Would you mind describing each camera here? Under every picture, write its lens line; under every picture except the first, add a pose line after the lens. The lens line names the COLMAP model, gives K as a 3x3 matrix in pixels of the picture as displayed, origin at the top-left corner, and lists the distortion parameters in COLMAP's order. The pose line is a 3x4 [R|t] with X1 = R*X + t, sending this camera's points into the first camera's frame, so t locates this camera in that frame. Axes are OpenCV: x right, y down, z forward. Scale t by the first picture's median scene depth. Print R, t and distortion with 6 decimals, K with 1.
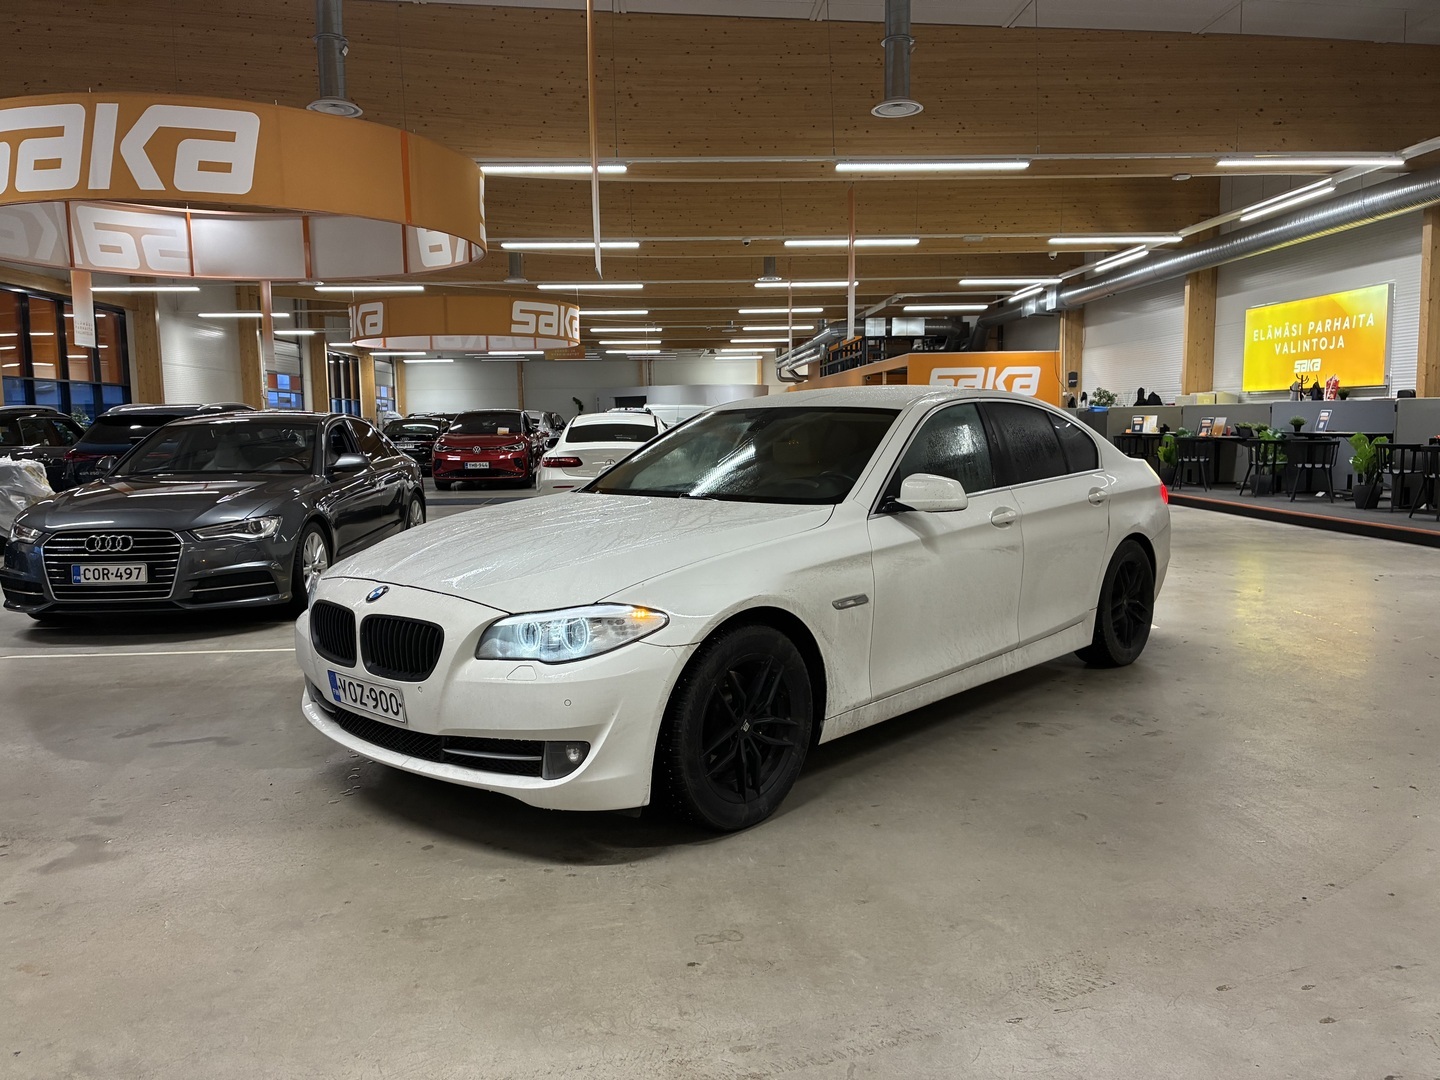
lens RADIAL K [[1093.0, 0, 716.4], [0, 1093.0, 531.9], [0, 0, 1]] dist [0.049579, -0.065841]
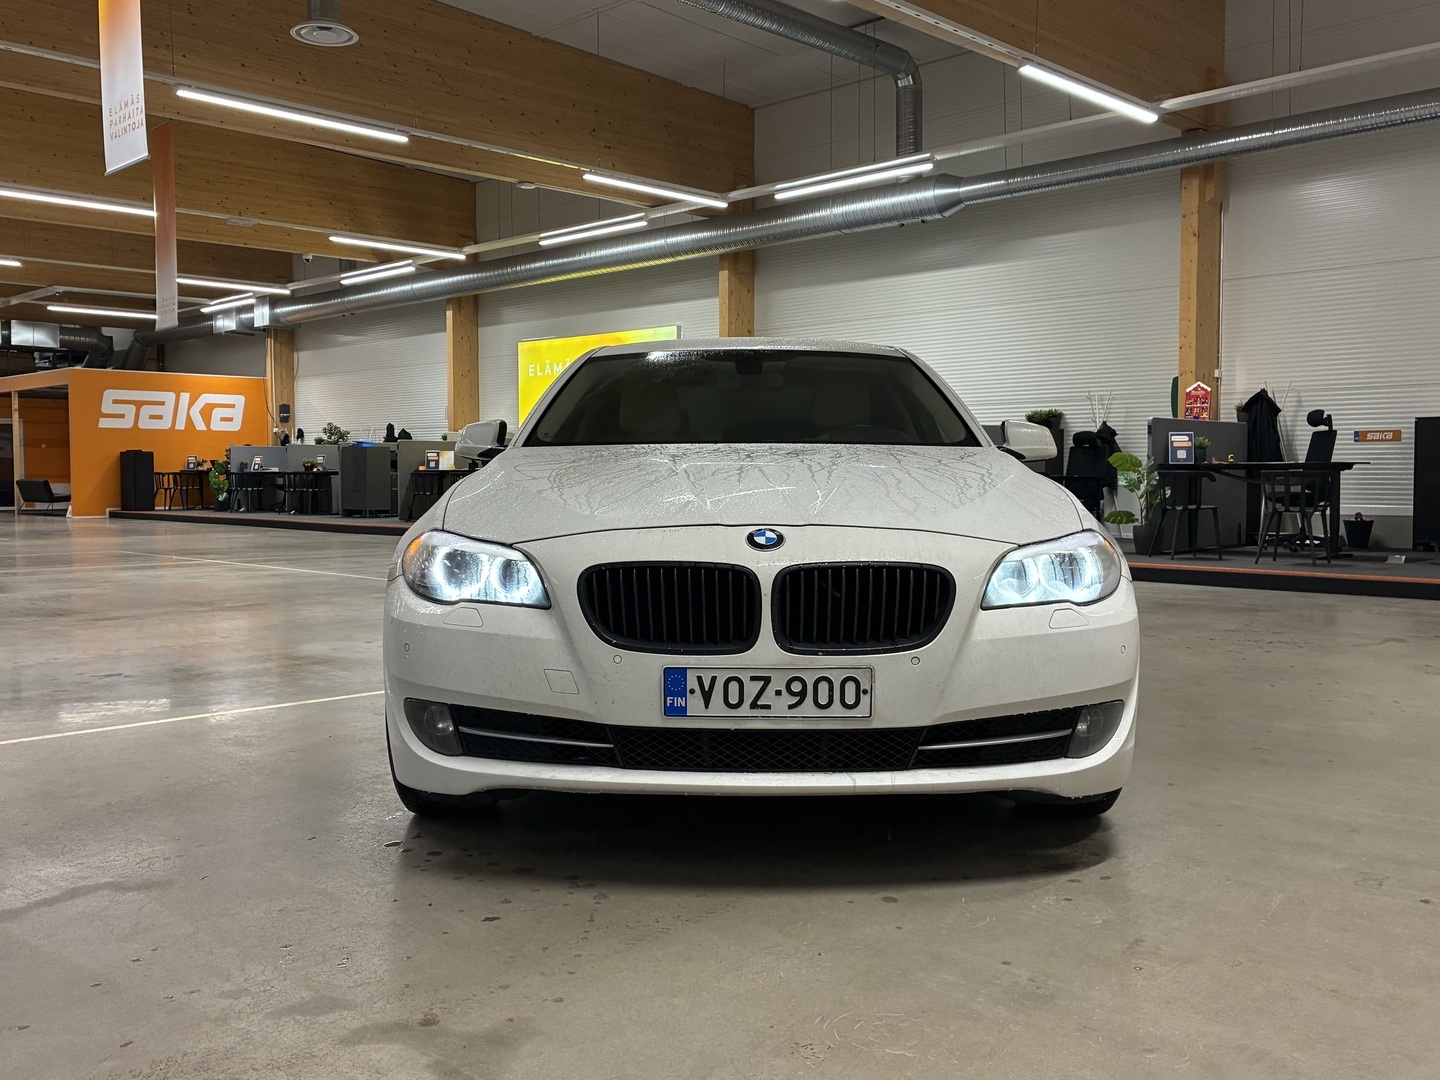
lens RADIAL K [[1316.3, 0, 714.8], [0, 1316.3, 539.7], [0, 0, 1]] dist [0.016608, -0.012809]
pose [[0.739479, -0.017291, 0.672957, -0.158222], [0.056222, 0.997764, -0.036143, 0.015602], [-0.670827, 0.064562, 0.738798, 0.080758]]
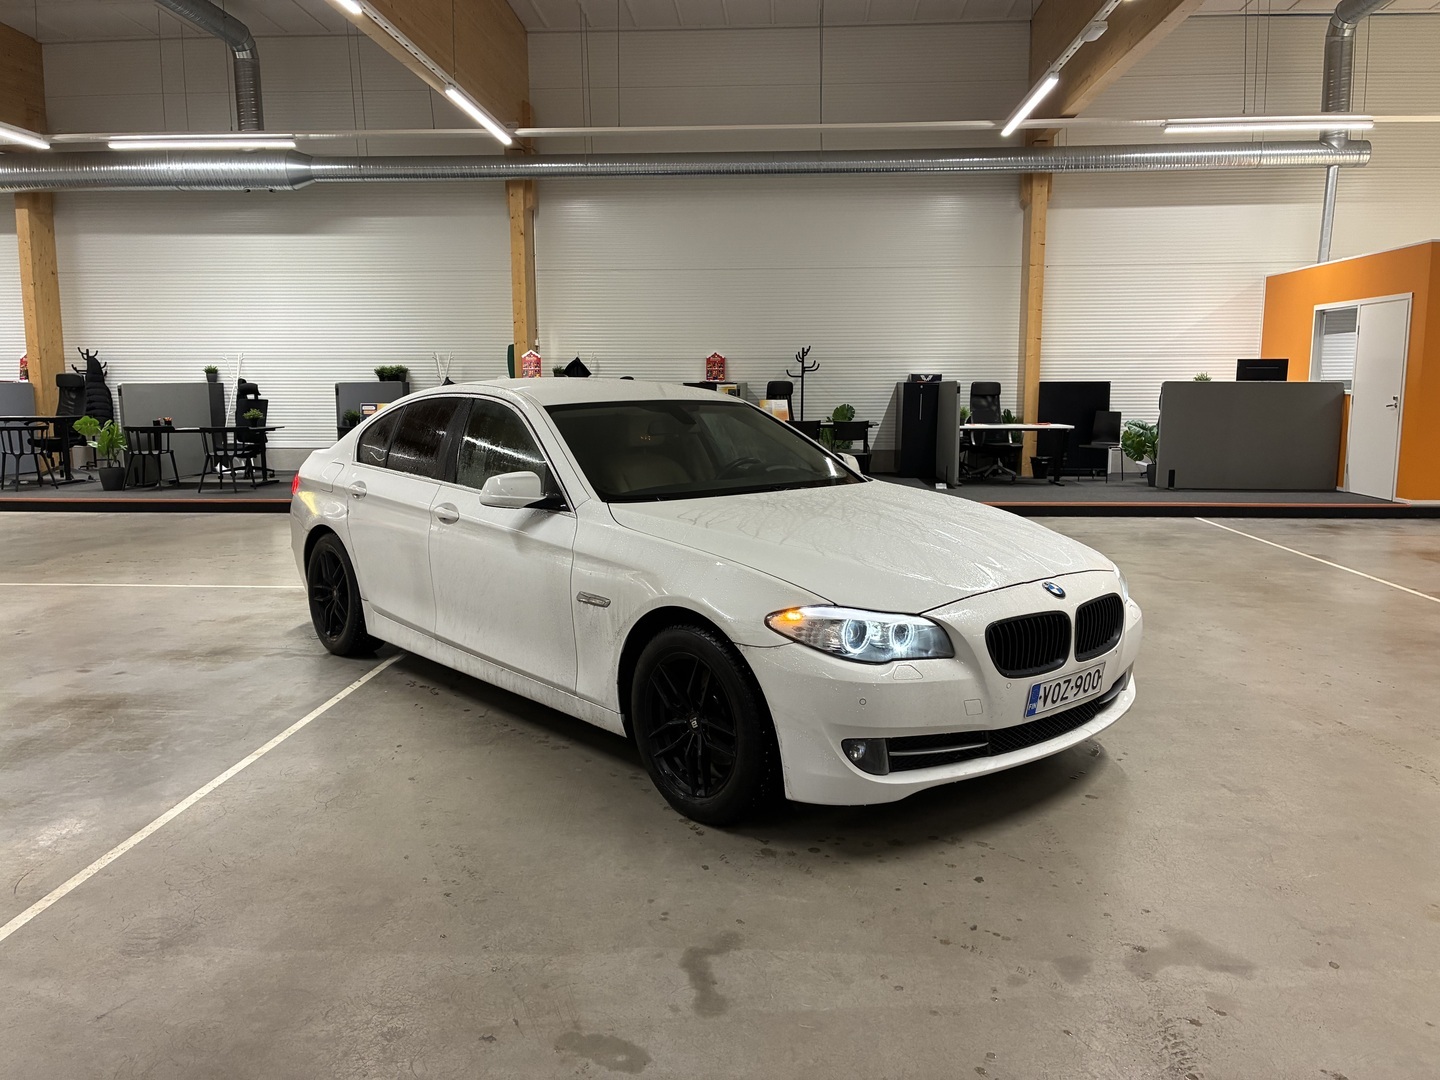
lens RADIAL K [[1093.0, 0, 716.4], [0, 1093.0, 531.9], [0, 0, 1]] dist [0.049579, -0.065841]
pose [[0.110919, -0.119319, 0.986641, -0.245063], [0.100047, 0.989064, 0.108365, -0.024956], [-0.988781, 0.086690, 0.121643, 0.216391]]
